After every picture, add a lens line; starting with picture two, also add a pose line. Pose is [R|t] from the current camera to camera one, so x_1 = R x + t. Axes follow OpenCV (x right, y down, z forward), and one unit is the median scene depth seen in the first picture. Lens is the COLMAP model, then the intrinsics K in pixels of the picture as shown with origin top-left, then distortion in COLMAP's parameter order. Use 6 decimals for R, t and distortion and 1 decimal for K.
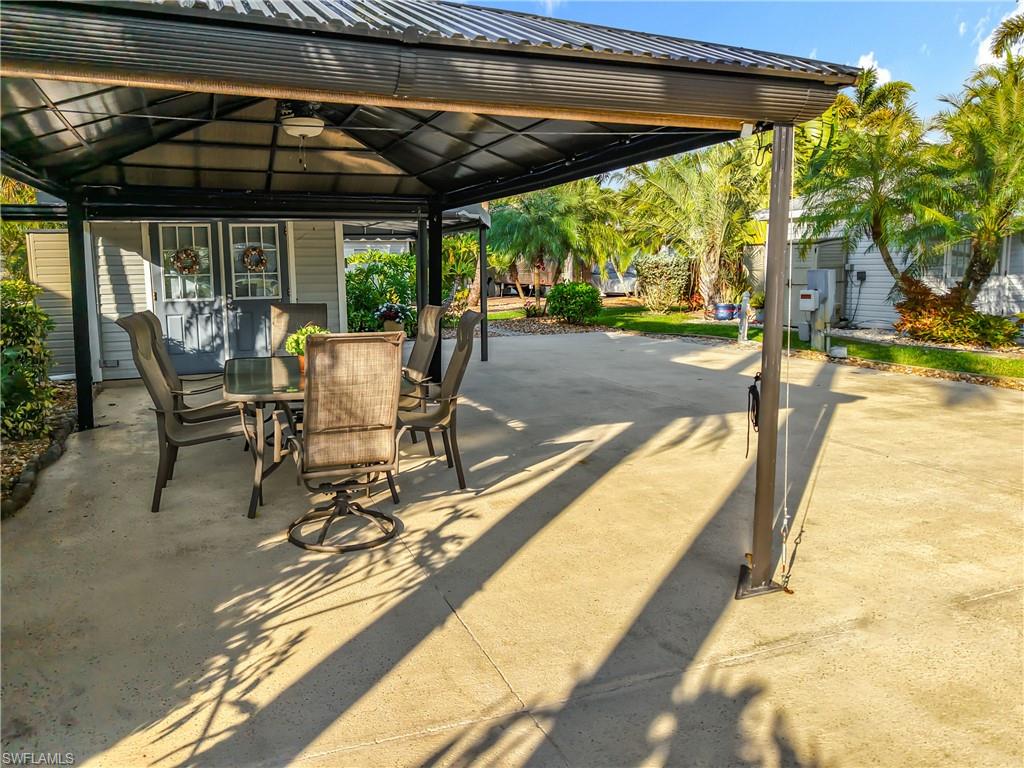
lens RADIAL K [[723.4, 0, 508.6], [0, 723.4, 359.4], [0, 0, 1]] dist [-0.001703, -0.004928]
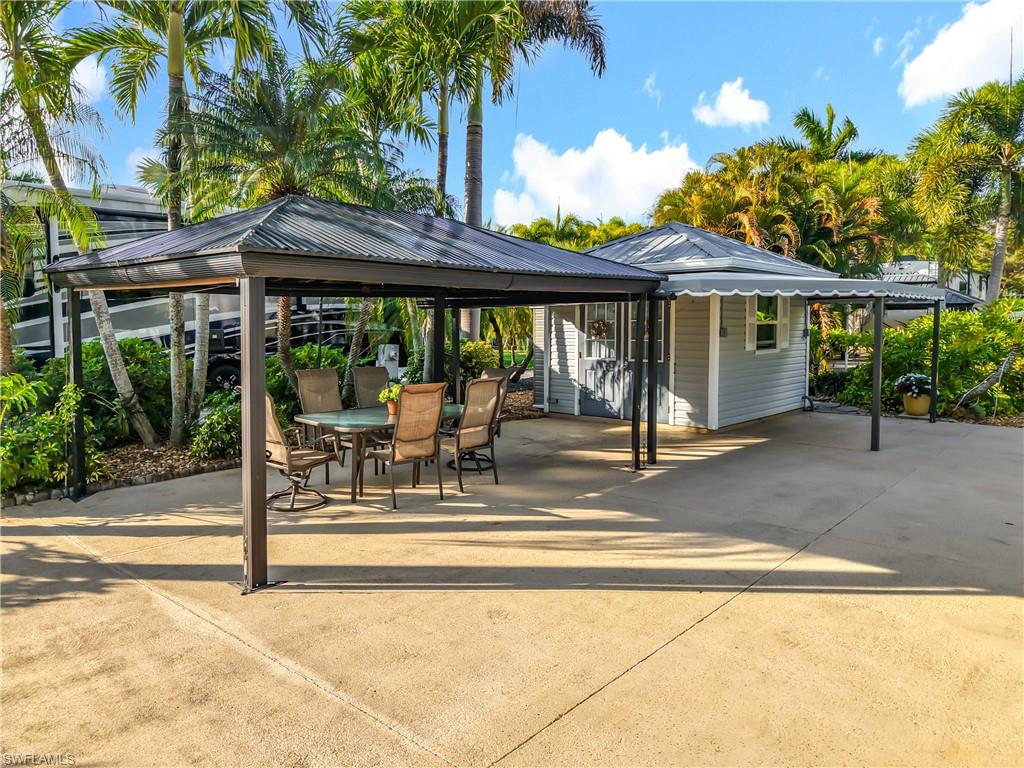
lens RADIAL K [[708.1, 0, 509.2], [0, 708.1, 367.4], [0, 0, 1]] dist [-0.002388, -0.000921]
pose [[0.419566, 0.060276, -0.905721, 0.661159], [-0.126108, 0.991987, 0.007599, -0.058347], [0.898922, 0.111031, 0.423806, 0.328929]]
